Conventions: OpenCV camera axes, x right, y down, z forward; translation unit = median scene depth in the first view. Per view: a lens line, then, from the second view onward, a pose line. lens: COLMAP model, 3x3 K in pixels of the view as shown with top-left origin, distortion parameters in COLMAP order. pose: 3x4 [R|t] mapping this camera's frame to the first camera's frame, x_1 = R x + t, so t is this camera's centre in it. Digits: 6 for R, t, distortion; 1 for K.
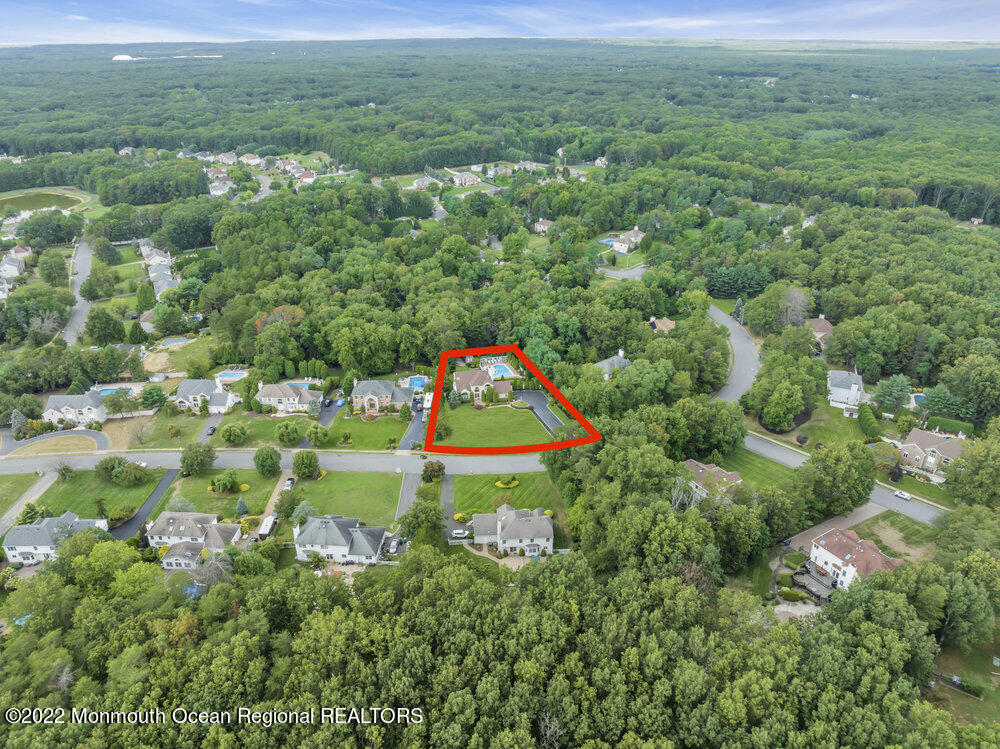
lens RADIAL K [[691.0, 0, 500.5], [0, 691.0, 389.2], [0, 0, 1]] dist [-0.033646, 0.001250]
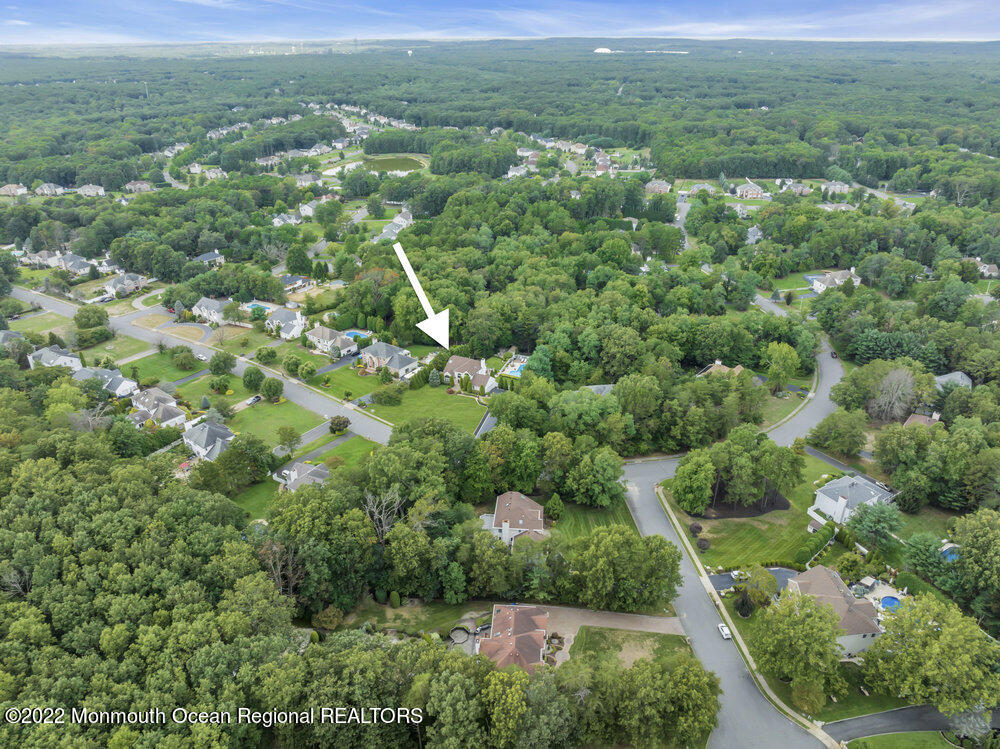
lens RADIAL K [[703.4, 0, 505.1], [0, 703.4, 375.9], [0, 0, 1]] dist [-0.046628, 0.007898]
pose [[0.815308, 0.258842, -0.517951, 0.524917], [-0.269108, 0.961430, 0.056864, -0.071778], [0.512693, 0.093023, 0.853518, 0.124585]]
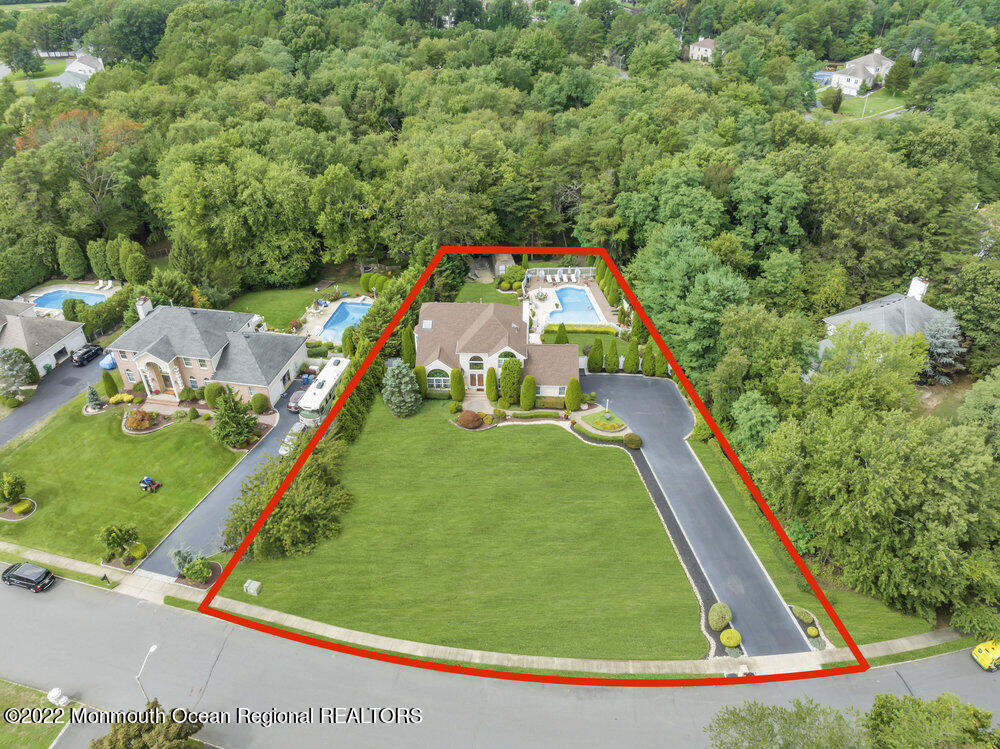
lens RADIAL K [[703.4, 0, 505.1], [0, 703.4, 375.9], [0, 0, 1]] dist [-0.046628, 0.007898]
pose [[0.981767, 0.108862, -0.155829, 0.030428], [-0.089500, 0.987946, 0.126300, -0.034370], [0.167700, -0.110051, 0.979676, 0.619539]]
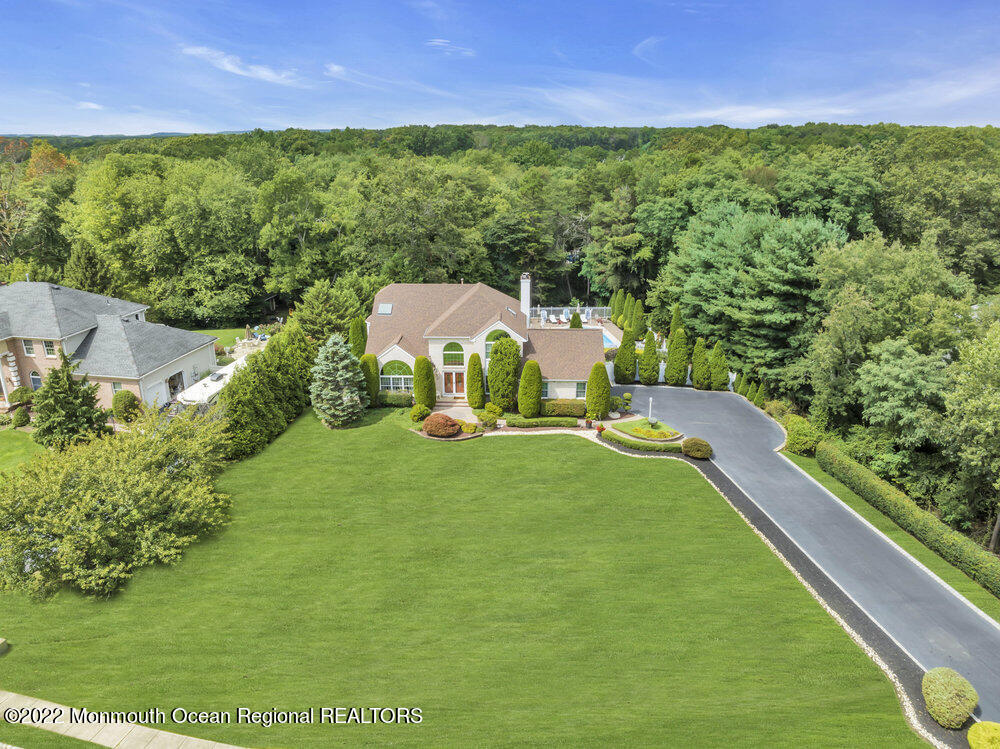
lens RADIAL K [[703.4, 0, 505.1], [0, 703.4, 375.9], [0, 0, 1]] dist [-0.046628, 0.007898]
pose [[0.982952, 0.065262, -0.171890, 0.020948], [-0.088953, 0.986989, -0.133940, 0.033979], [0.160912, 0.146947, 0.975968, 0.719943]]
